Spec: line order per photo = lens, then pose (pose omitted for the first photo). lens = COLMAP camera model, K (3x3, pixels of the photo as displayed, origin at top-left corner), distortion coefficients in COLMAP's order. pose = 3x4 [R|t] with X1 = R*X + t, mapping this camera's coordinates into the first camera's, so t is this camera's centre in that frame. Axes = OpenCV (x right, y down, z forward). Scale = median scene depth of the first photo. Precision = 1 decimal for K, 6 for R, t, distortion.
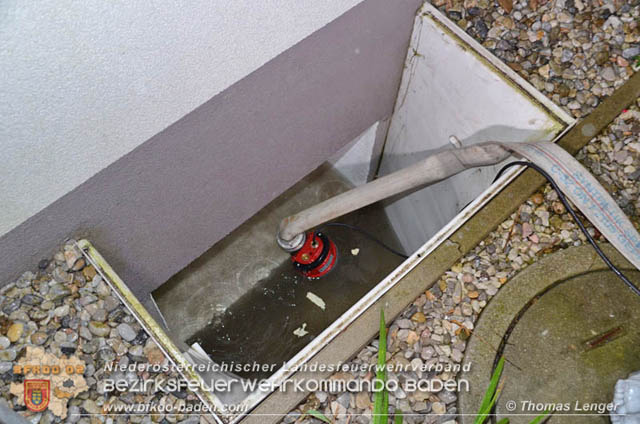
lens RADIAL K [[675.9, 0, 320.0], [0, 675.9, 212.0], [0, 0, 1]] dist [-0.116144, -0.024681]
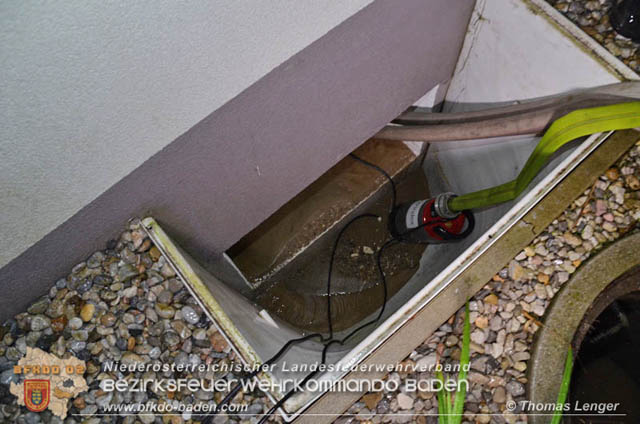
lens RADIAL K [[502.4, 0, 304.9], [0, 502.4, 232.4], [0, 0, 1]] dist [-0.183029, 0.076833]
pose [[0.989546, 0.011152, -0.143785, -0.012711], [0.013791, 0.985119, 0.171317, -0.065944], [0.143556, -0.171509, 0.974667, 0.305889]]
